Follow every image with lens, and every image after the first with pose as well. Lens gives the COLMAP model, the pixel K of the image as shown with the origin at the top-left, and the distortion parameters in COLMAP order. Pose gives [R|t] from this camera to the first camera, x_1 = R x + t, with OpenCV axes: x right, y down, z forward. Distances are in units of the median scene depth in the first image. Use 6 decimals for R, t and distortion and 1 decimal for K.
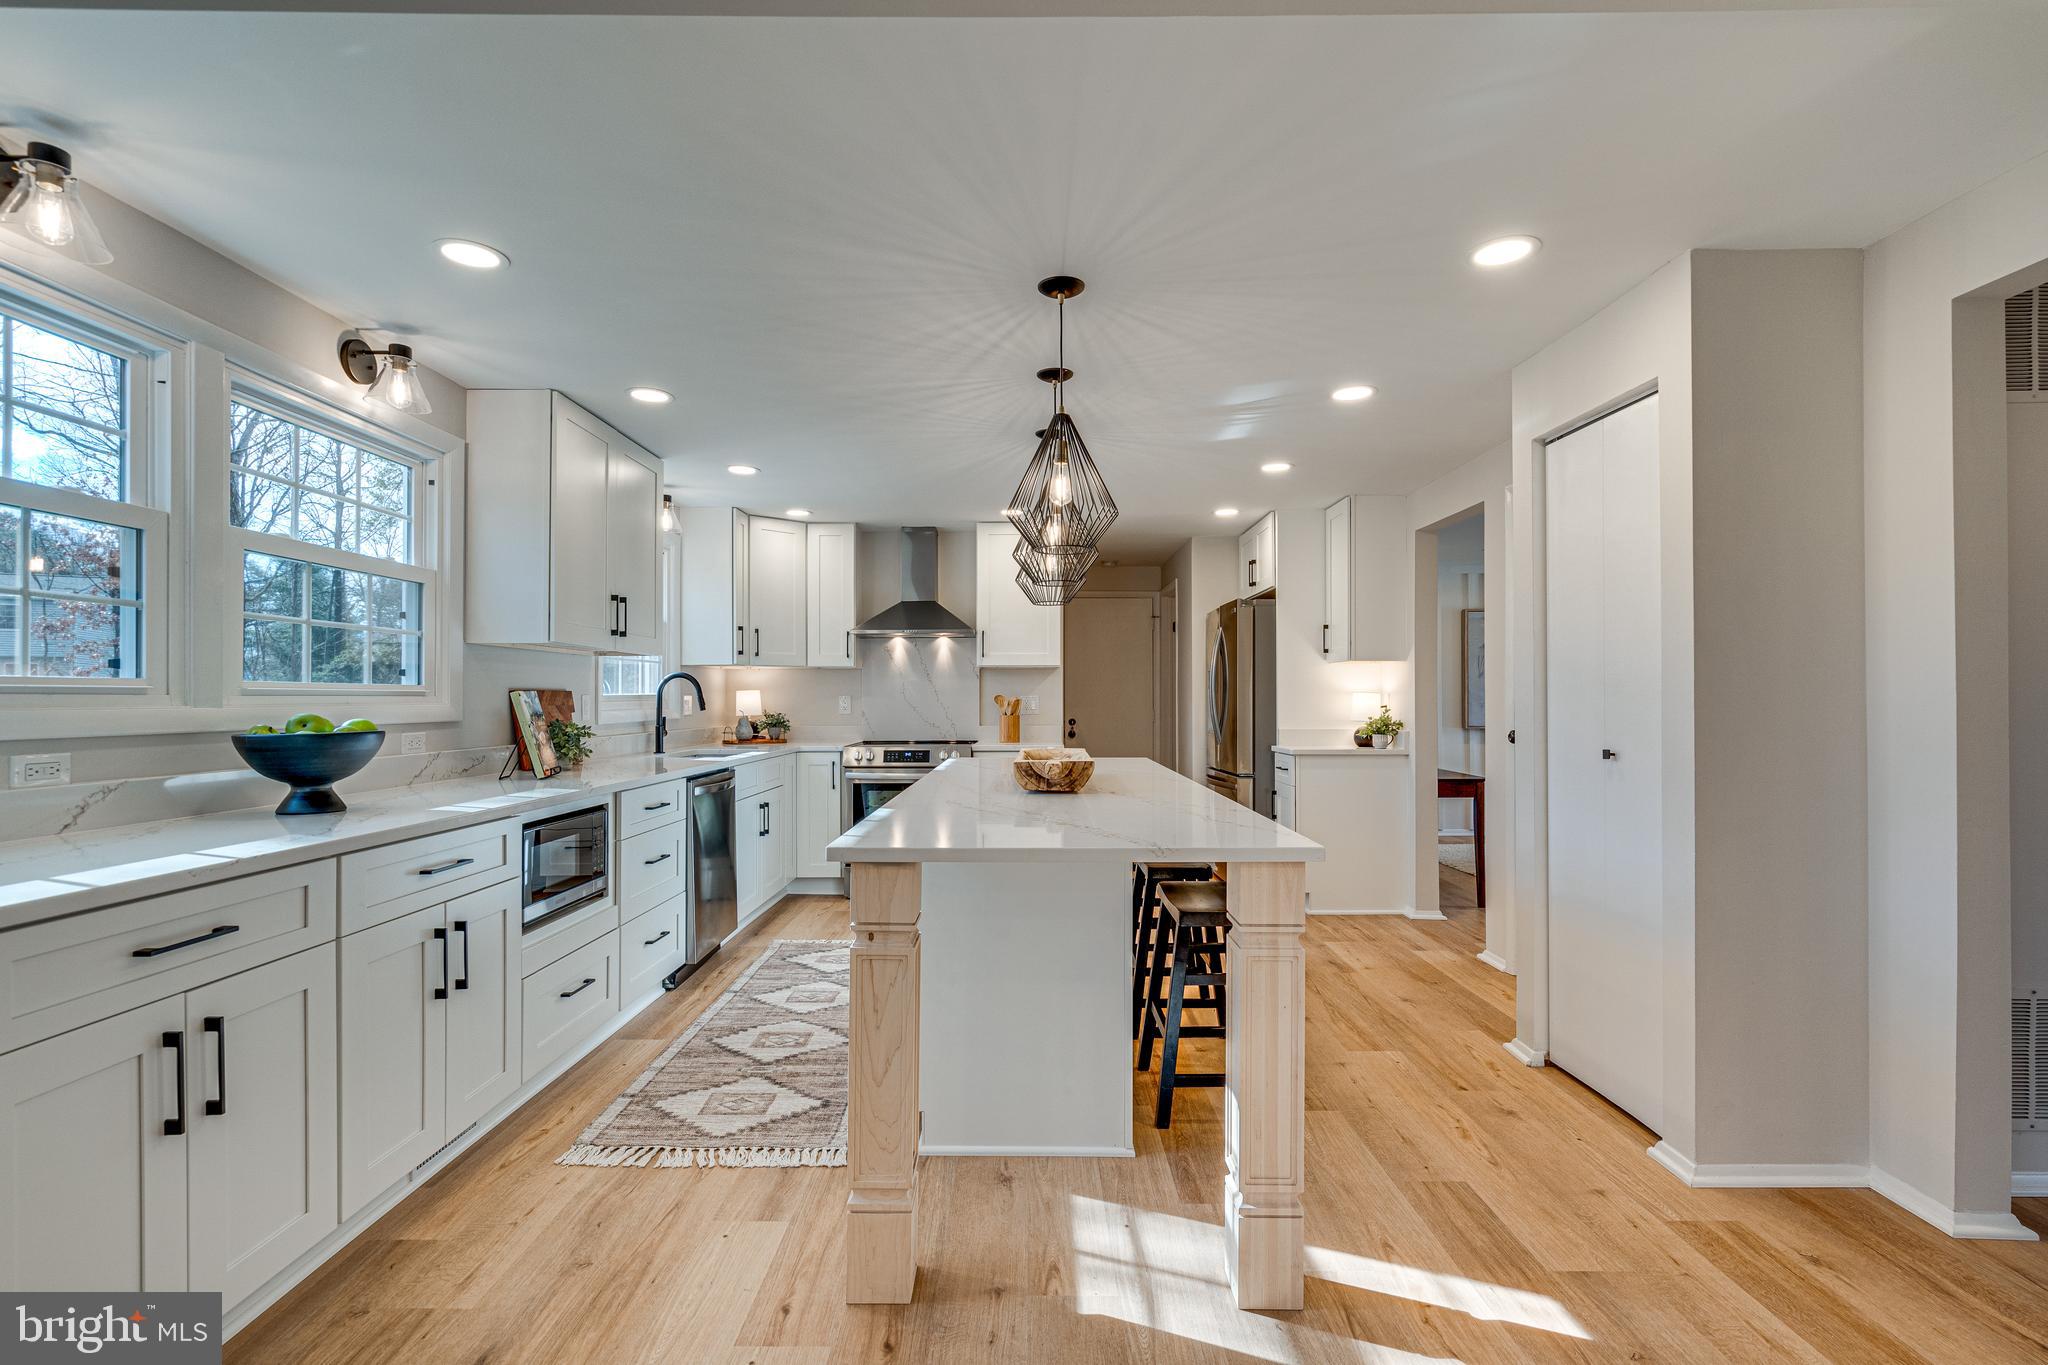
lens RADIAL K [[929.7, 0, 1008.1], [0, 929.7, 699.3], [0, 0, 1]] dist [-0.004783, 0.001118]
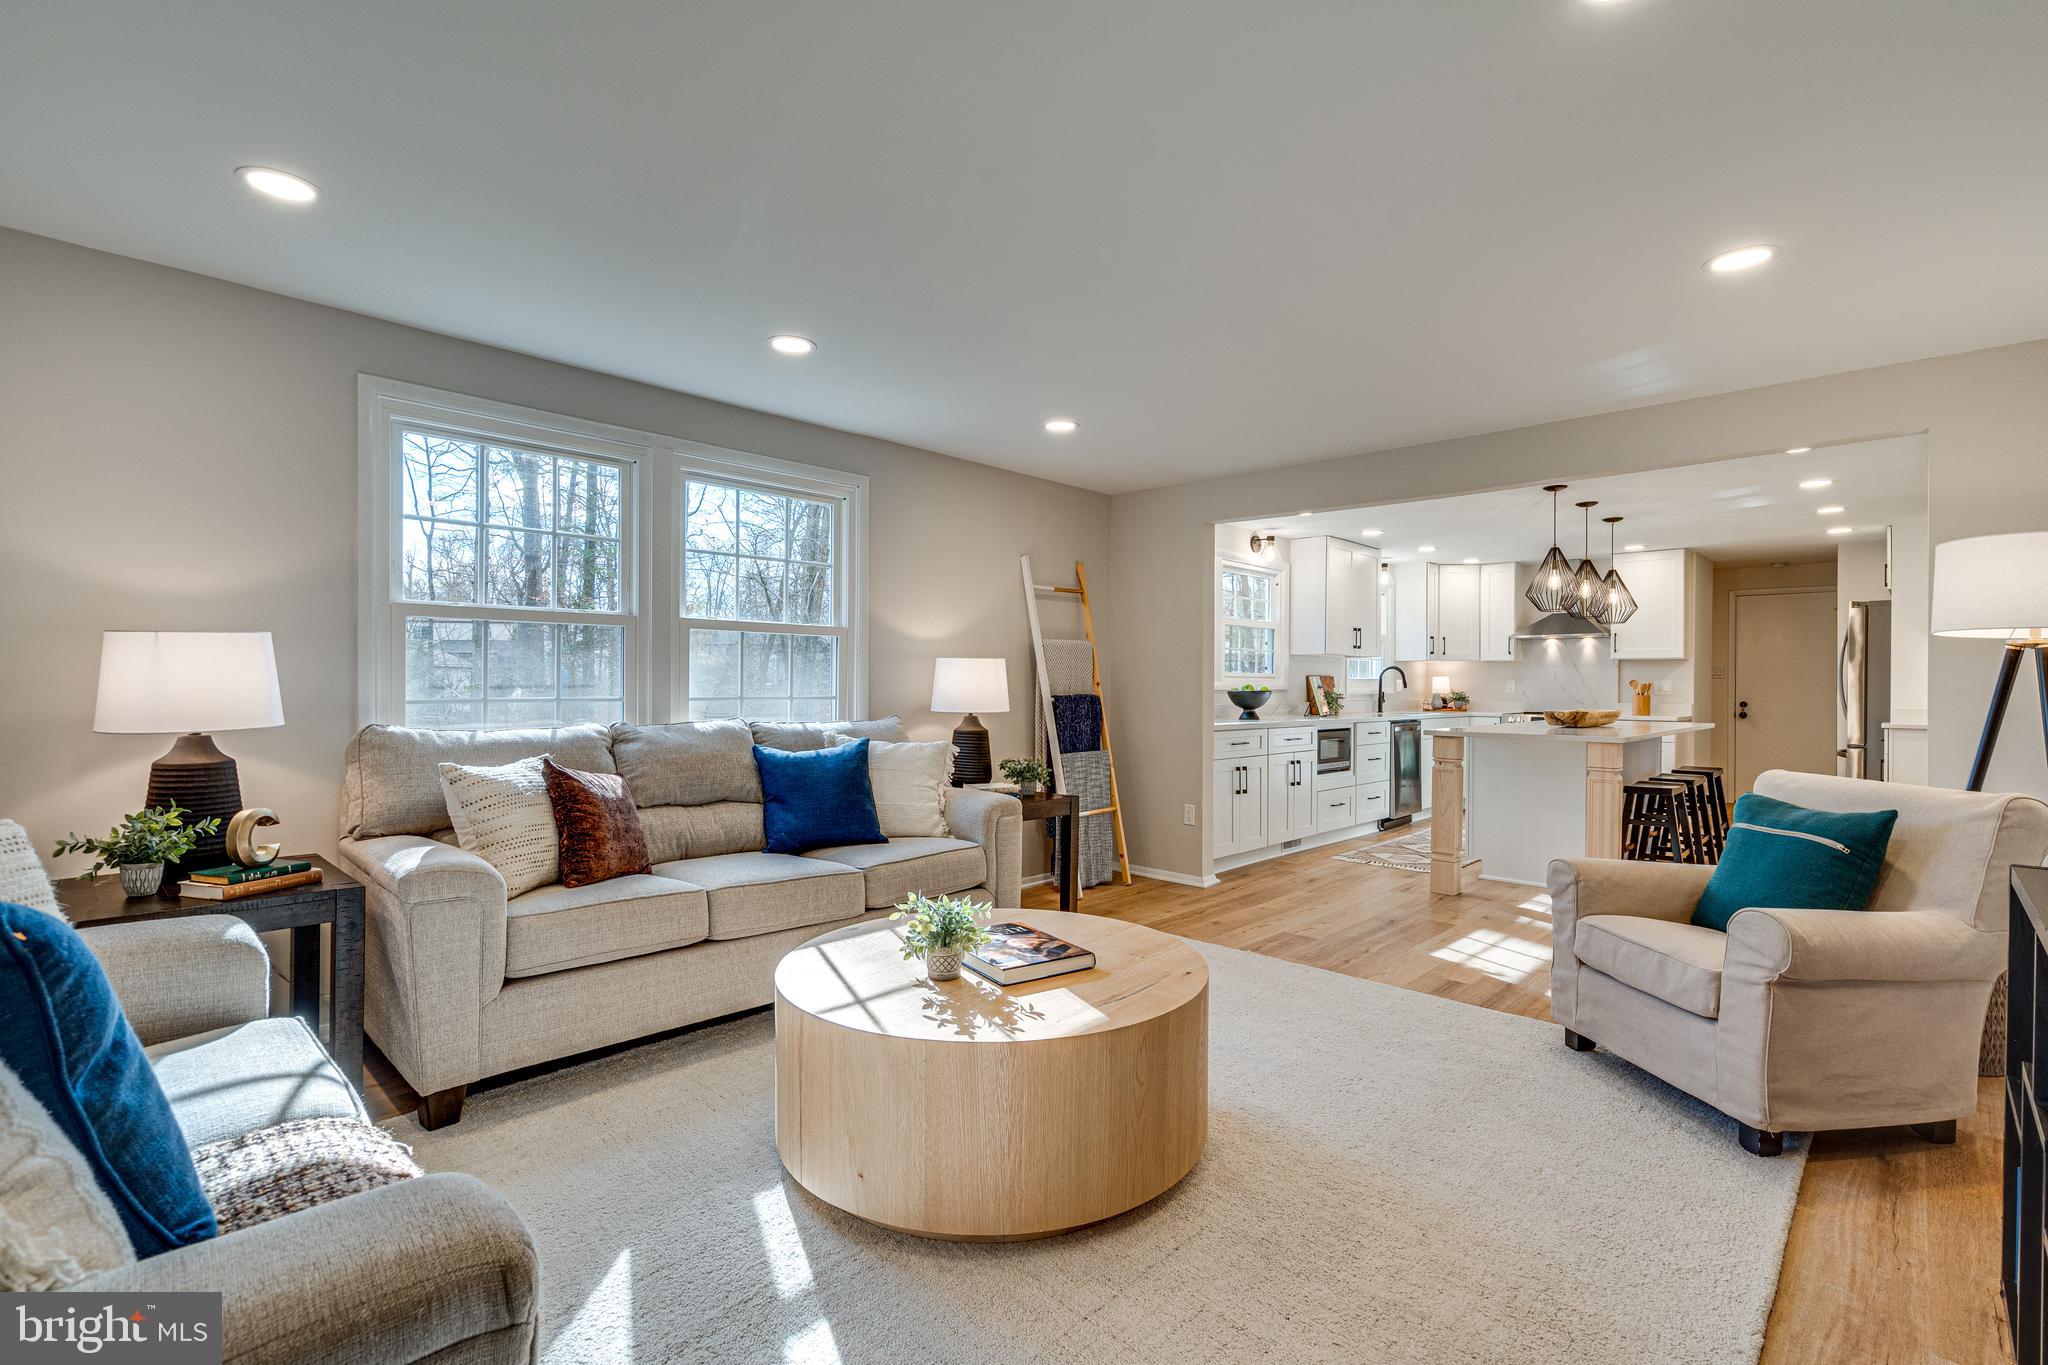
lens RADIAL K [[946.8, 0, 1058.3], [0, 946.8, 678.7], [0, 0, 1]] dist [-0.013870, 0.007236]
pose [[0.758417, 0.000426, -0.651769, 0.277156], [-0.006636, 0.999953, -0.007068, 0.009838], [0.651735, 0.009686, 0.758385, -0.634997]]
